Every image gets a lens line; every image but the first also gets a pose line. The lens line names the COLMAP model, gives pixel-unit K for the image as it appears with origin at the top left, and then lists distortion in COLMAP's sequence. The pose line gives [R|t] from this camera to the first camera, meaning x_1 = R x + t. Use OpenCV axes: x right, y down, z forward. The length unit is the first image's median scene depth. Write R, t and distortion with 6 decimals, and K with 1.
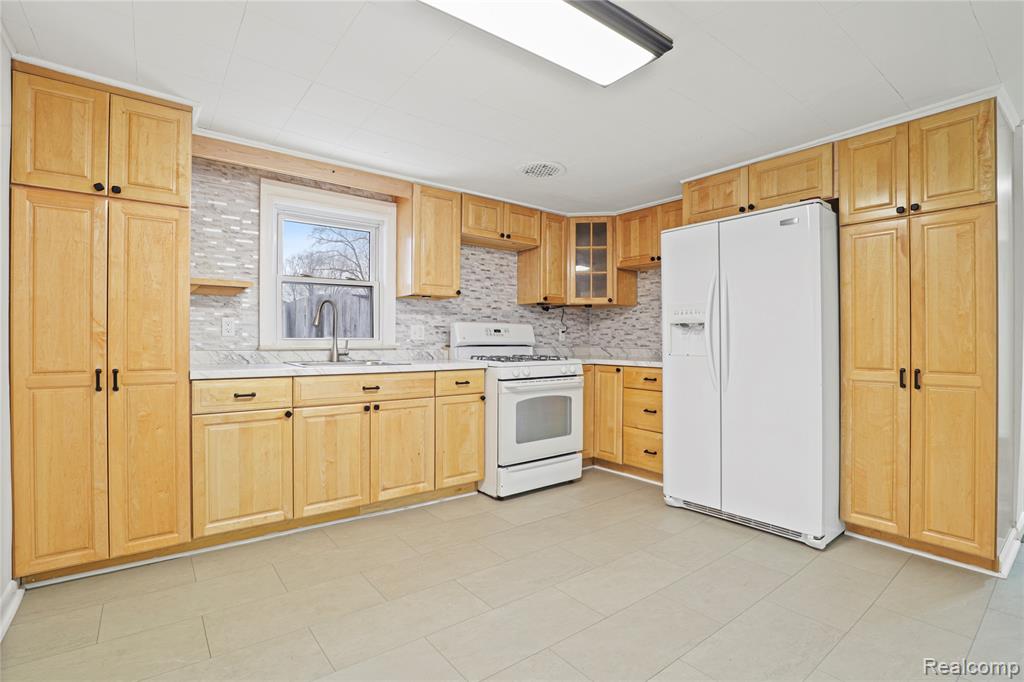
lens RADIAL K [[477.4, 0, 513.6], [0, 477.4, 335.5], [0, 0, 1]] dist [-0.033334, 0.001307]
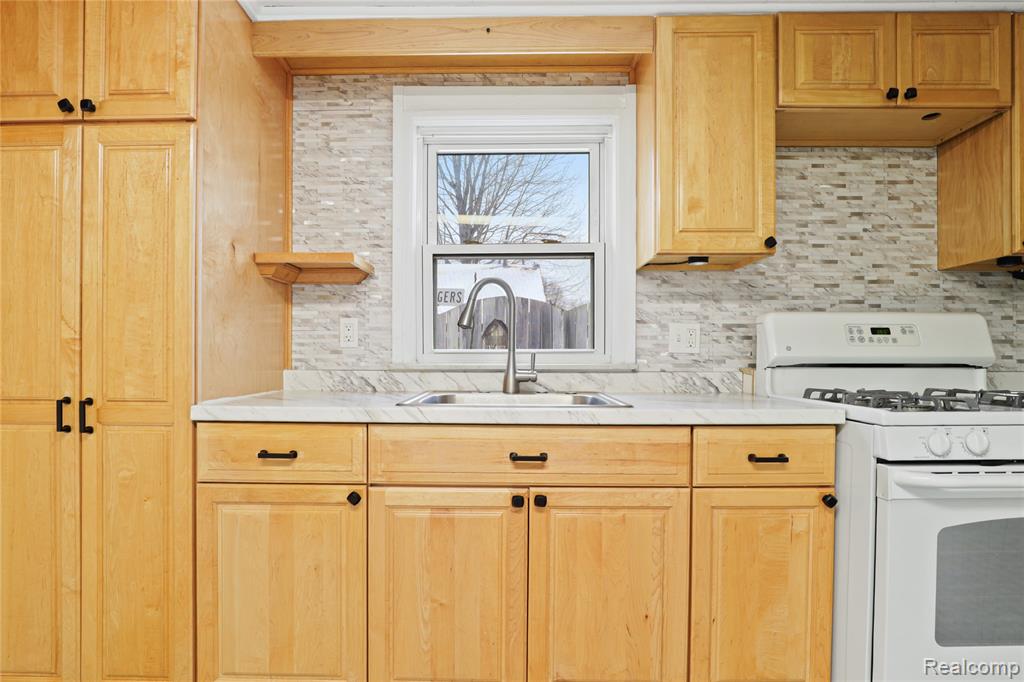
lens RADIAL K [[534.6, 0, 490.4], [0, 534.6, 365.1], [0, 0, 1]] dist [-0.034951, -0.000608]
pose [[0.771392, 0.004067, -0.636347, -0.005691], [0.006775, 0.999870, 0.014603, 0.012296], [0.636324, -0.015576, 0.771265, 0.452186]]
